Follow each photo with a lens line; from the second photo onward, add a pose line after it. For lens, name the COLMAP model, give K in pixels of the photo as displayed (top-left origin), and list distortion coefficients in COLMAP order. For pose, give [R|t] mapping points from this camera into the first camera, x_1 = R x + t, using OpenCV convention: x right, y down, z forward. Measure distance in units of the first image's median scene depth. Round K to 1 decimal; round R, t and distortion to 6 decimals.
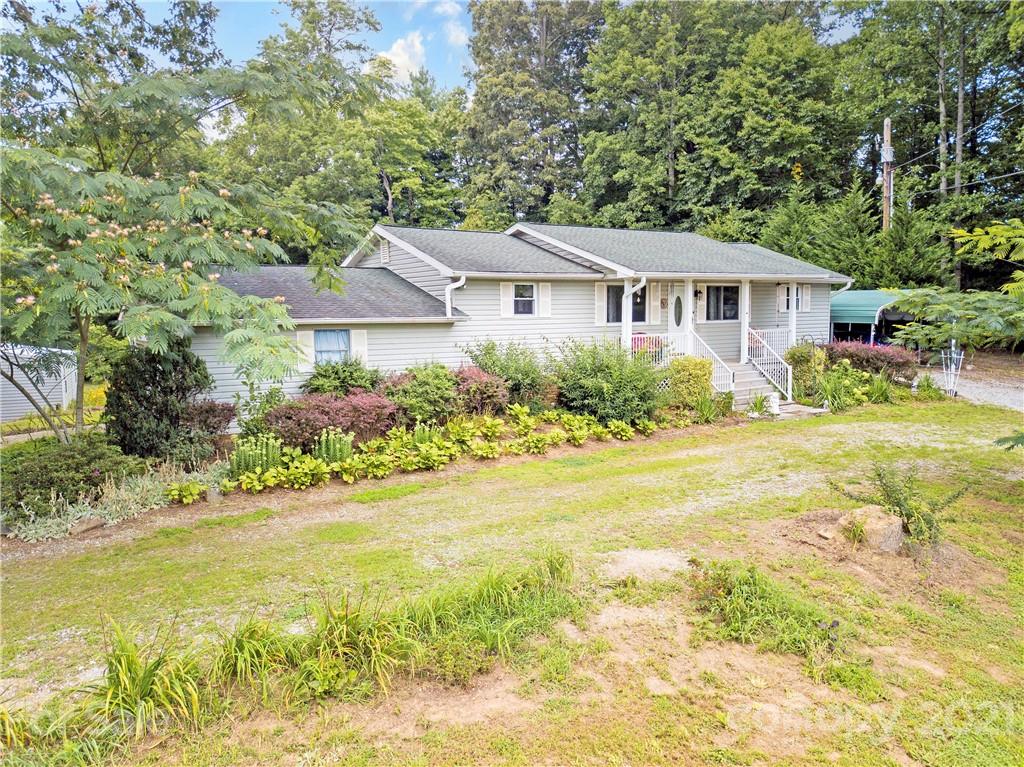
lens RADIAL K [[775.5, 0, 512.0], [0, 775.5, 383.5], [0, 0, 1]] dist [0.002219, -0.000990]
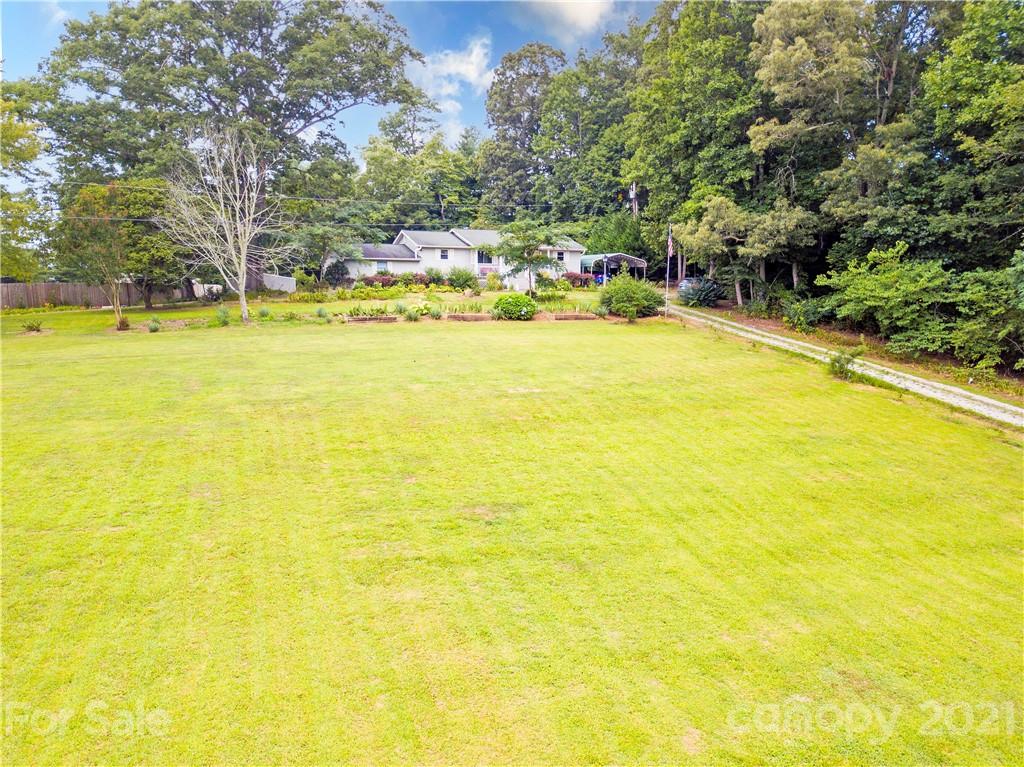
lens RADIAL K [[775.5, 0, 512.0], [0, 775.5, 383.5], [0, 0, 1]] dist [0.002219, -0.000990]
pose [[0.987356, 0.027403, -0.156130, 0.590598], [-0.023265, 0.999330, 0.028270, 0.238960], [0.156800, -0.024280, 0.987332, -1.547919]]
